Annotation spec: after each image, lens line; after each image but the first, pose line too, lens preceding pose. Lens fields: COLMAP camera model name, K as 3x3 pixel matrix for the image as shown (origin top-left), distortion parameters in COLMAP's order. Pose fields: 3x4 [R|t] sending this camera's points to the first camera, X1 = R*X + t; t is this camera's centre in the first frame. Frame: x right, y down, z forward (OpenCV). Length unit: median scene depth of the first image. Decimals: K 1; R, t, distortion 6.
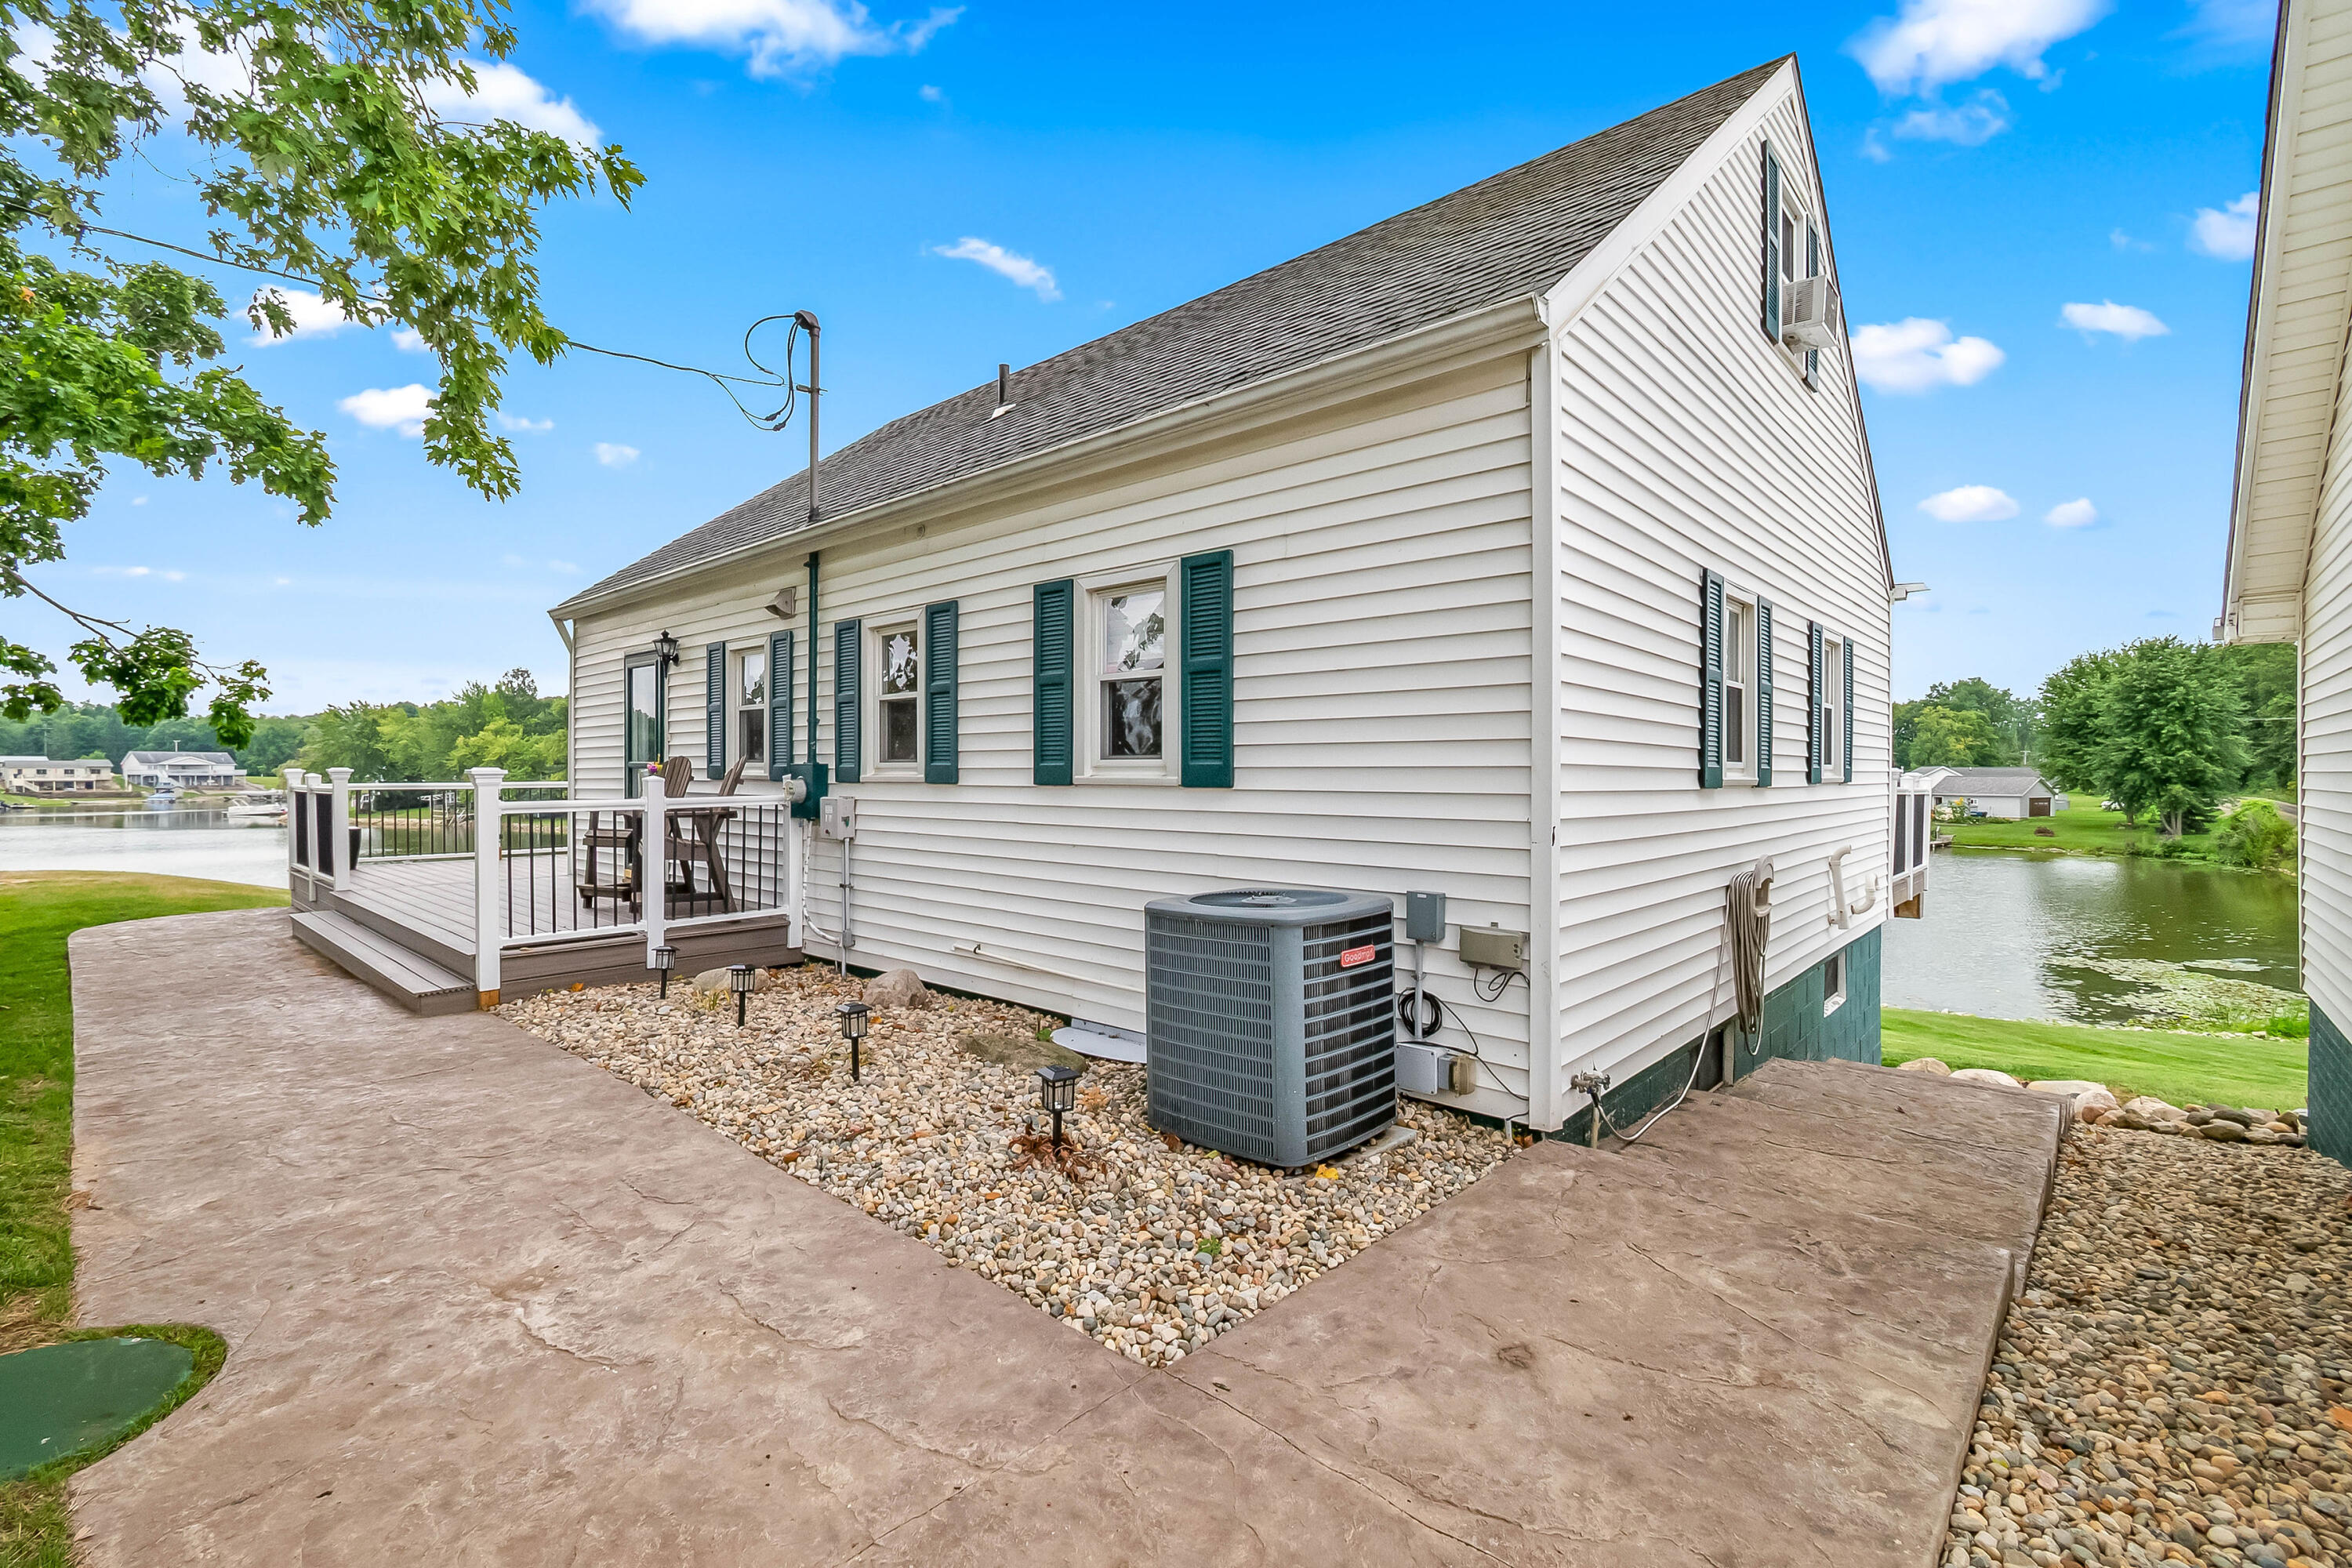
lens RADIAL K [[1047.6, 0, 1170.8], [0, 1047.6, 754.0], [0, 0, 1]] dist [-0.002109, -0.000254]
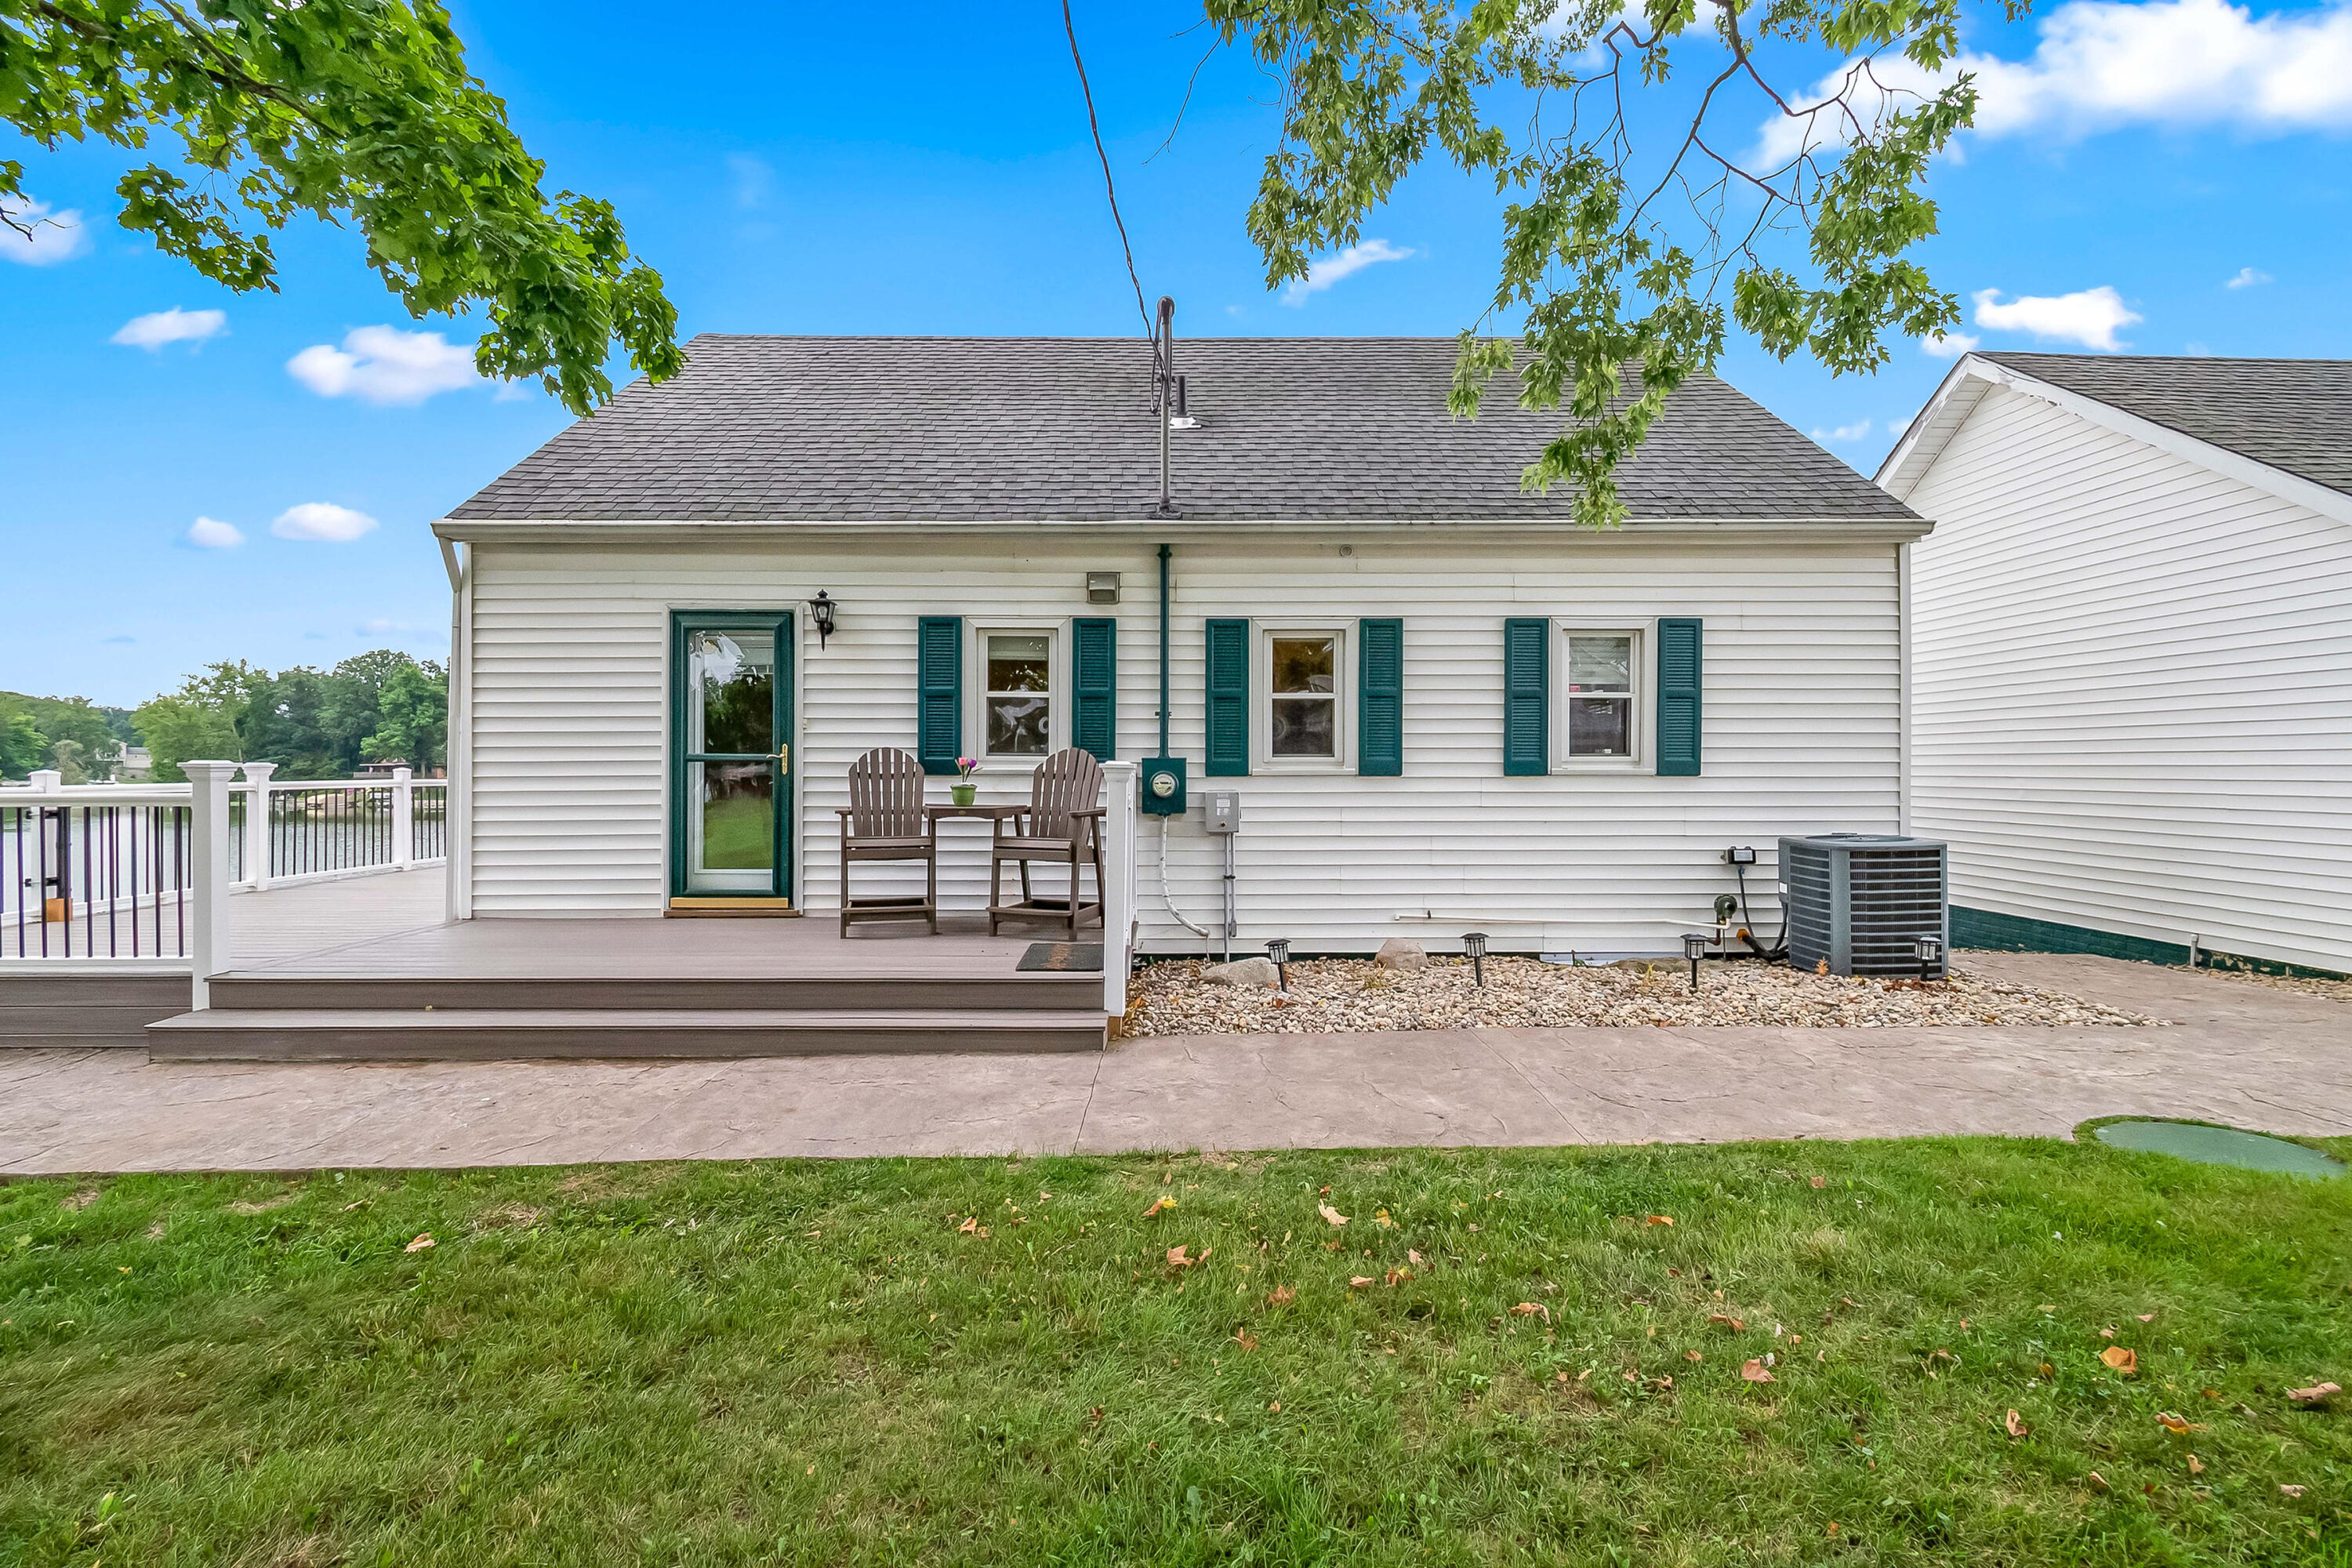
lens RADIAL K [[1047.6, 0, 1170.8], [0, 1047.6, 754.0], [0, 0, 1]] dist [-0.002109, -0.000254]
pose [[0.719120, 0.010916, 0.694800, -1.305036], [-0.009624, 0.999937, -0.005750, 0.015133], [-0.694819, -0.002552, 0.719180, 0.366620]]
